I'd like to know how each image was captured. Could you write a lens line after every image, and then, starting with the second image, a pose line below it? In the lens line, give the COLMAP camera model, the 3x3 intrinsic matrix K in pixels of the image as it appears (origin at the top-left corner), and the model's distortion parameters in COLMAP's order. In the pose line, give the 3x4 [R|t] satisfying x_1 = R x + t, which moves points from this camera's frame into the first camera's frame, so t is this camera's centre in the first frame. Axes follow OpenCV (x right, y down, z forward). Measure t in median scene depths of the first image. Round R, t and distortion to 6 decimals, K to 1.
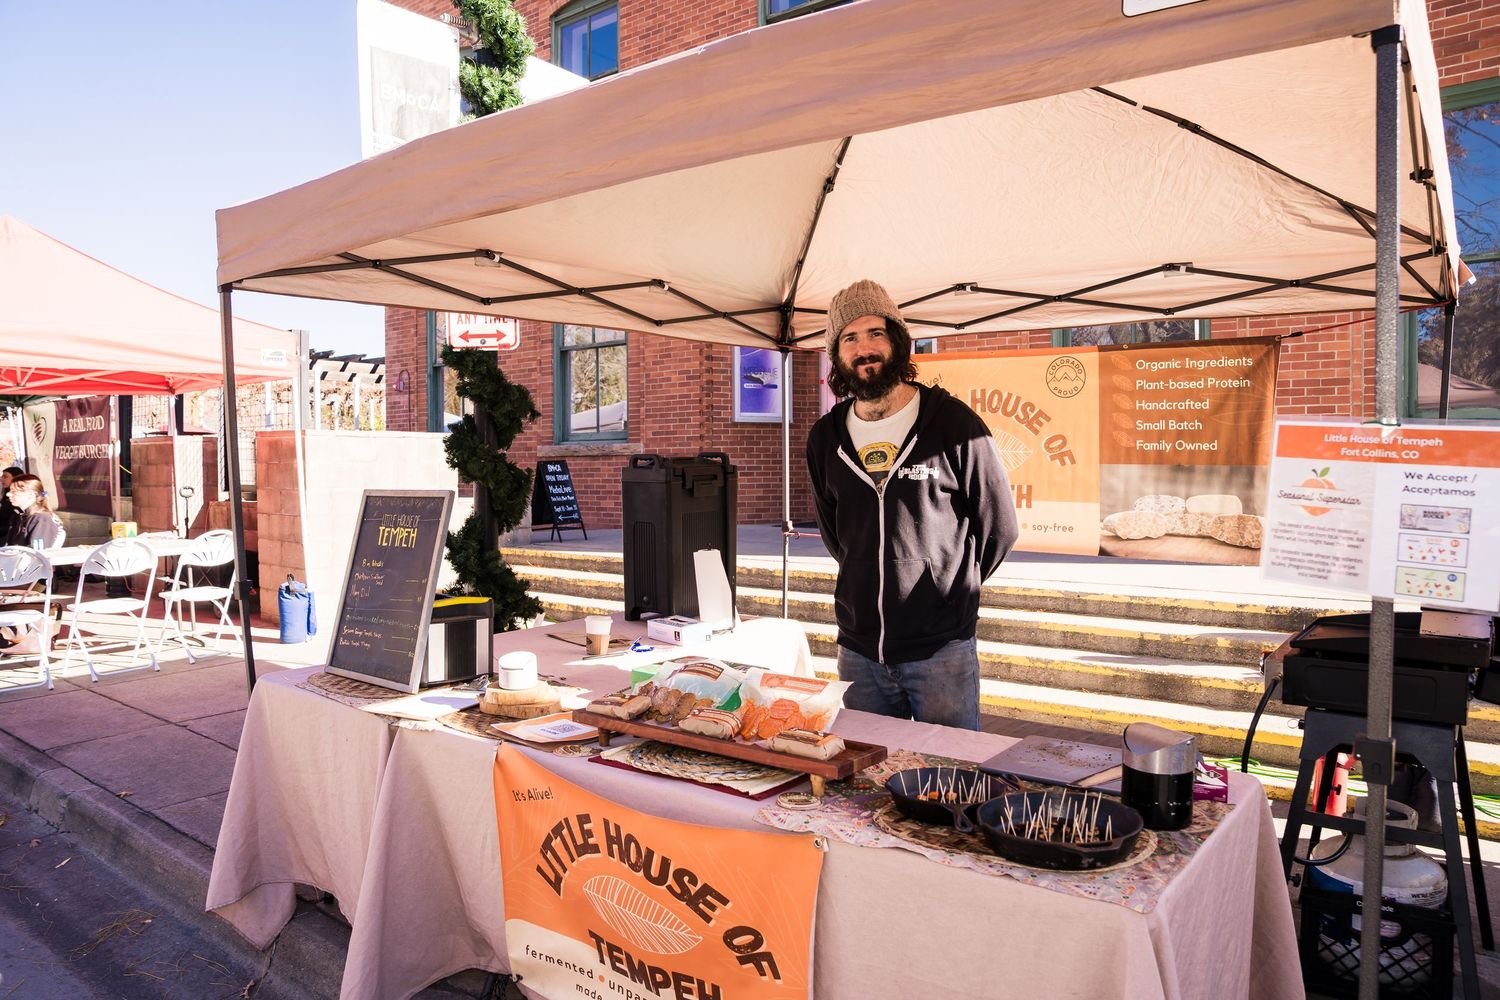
lens RADIAL K [[1034.0, 0, 746.3], [0, 1034.0, 497.5], [0, 0, 1]] dist [-0.126864, 0.088383]
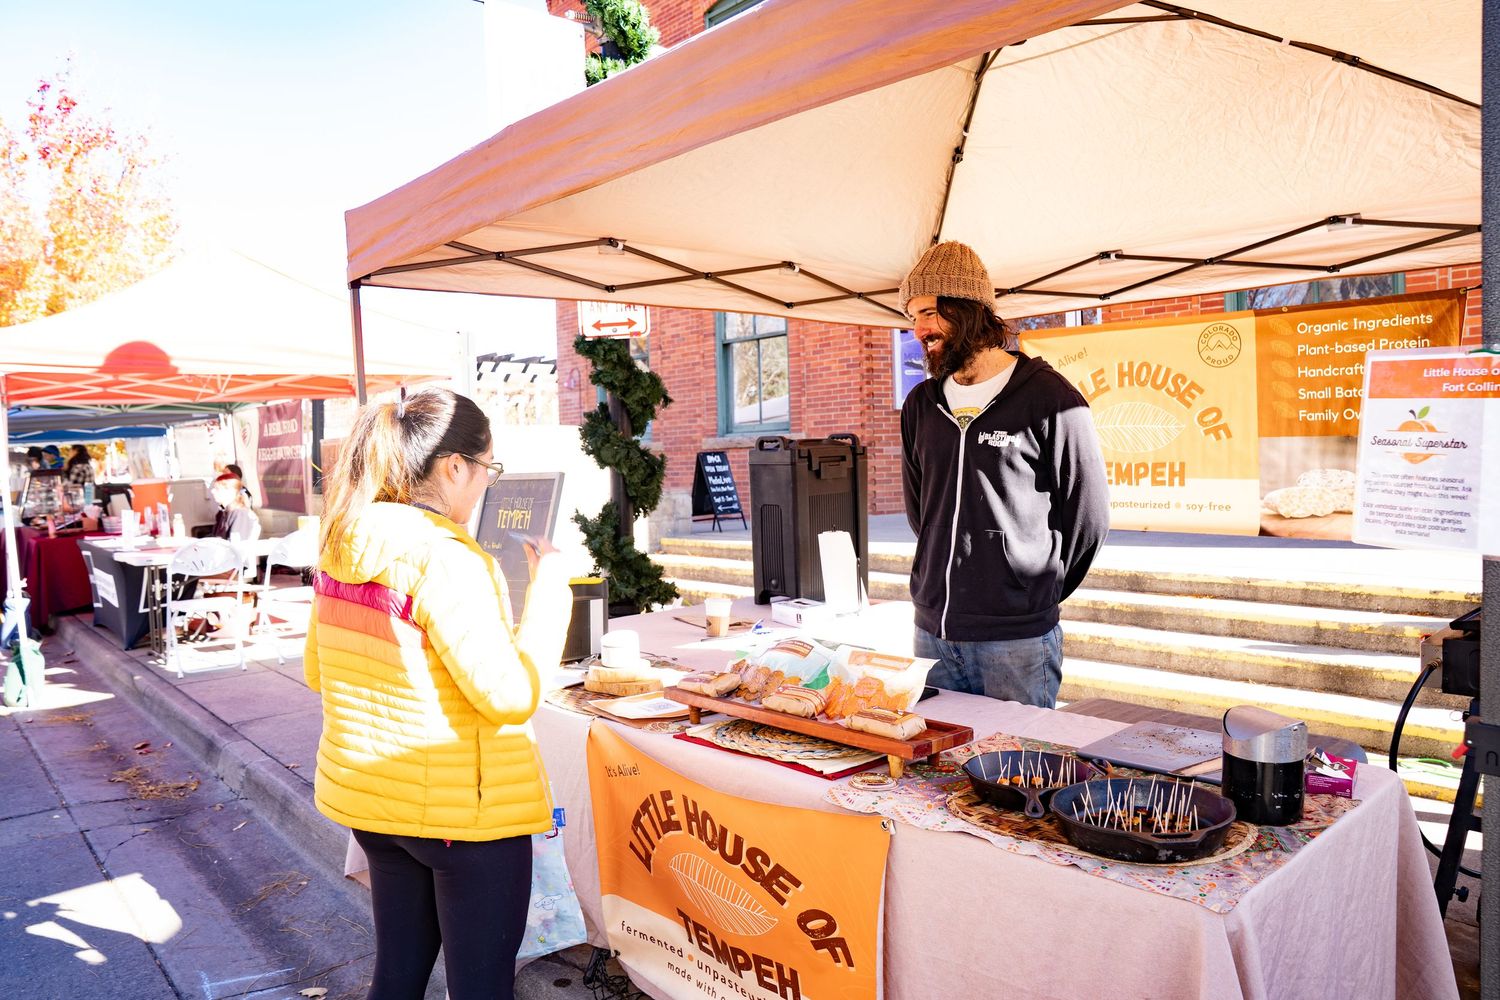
lens RADIAL K [[1034.0, 0, 746.1], [0, 1034.0, 495.9], [0, 0, 1]] dist [-0.126864, 0.088383]
pose [[0.984917, -0.014160, -0.172446, 0.047052], [0.014992, 0.999881, 0.003521, 0.010993], [0.172375, -0.006053, 0.985013, 0.017590]]
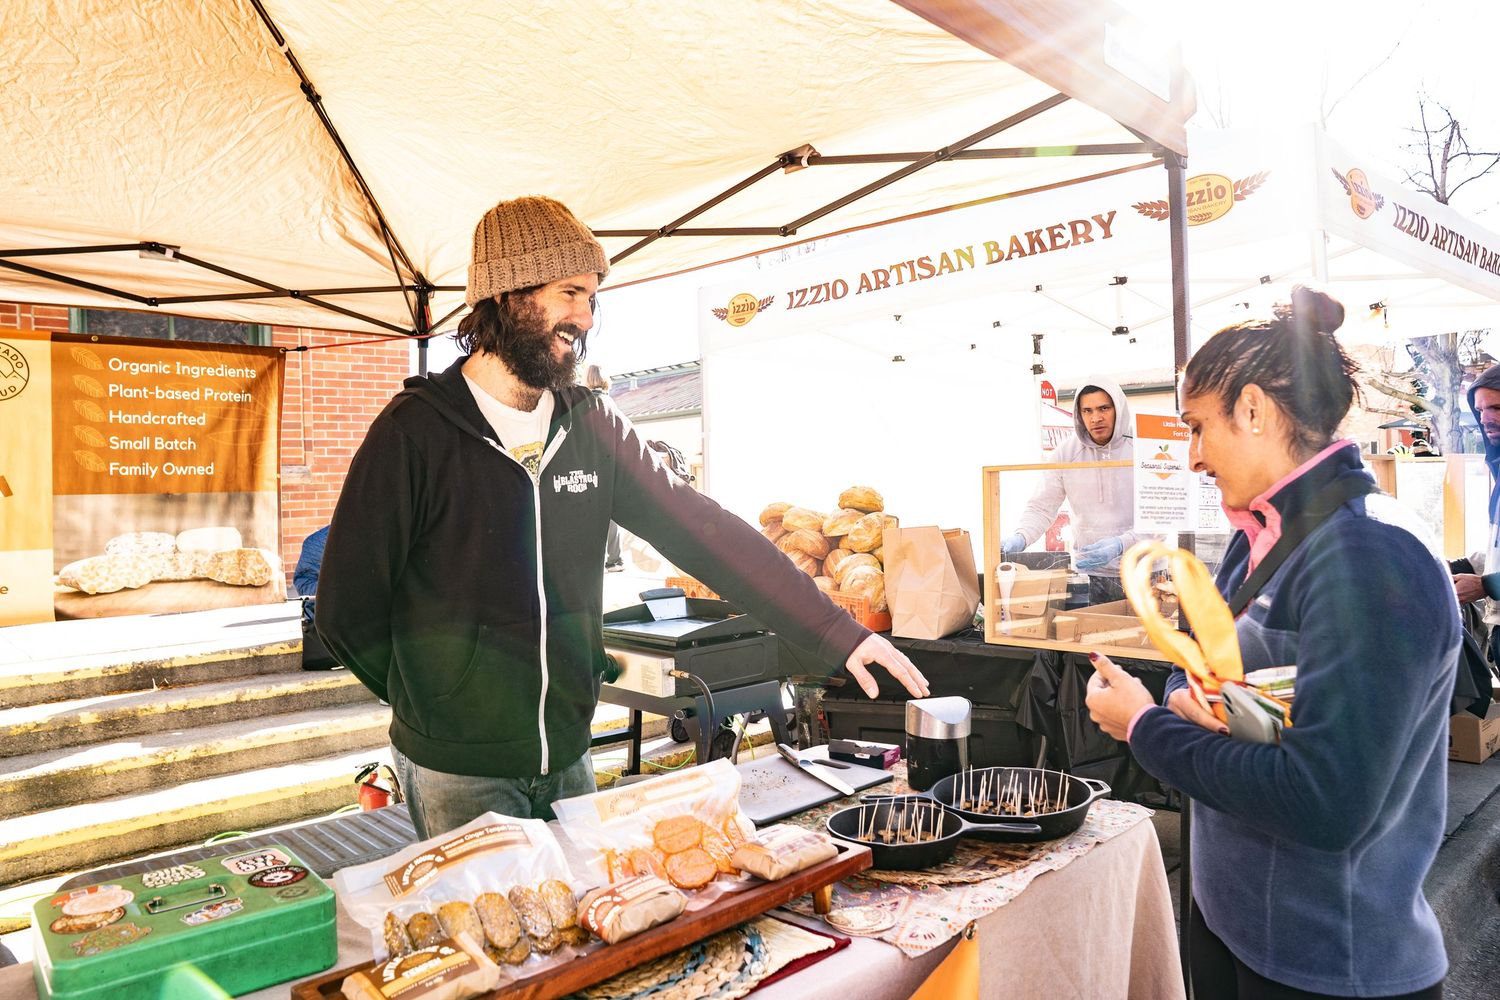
lens RADIAL K [[1034.0, 0, 738.3], [0, 1034.0, 491.7], [0, 0, 1]] dist [-0.126864, 0.088383]
pose [[0.154806, -0.005578, 0.987929, -0.295325], [0.066818, 0.997753, -0.004837, 0.000768], [-0.985683, 0.066761, 0.154831, 0.436631]]
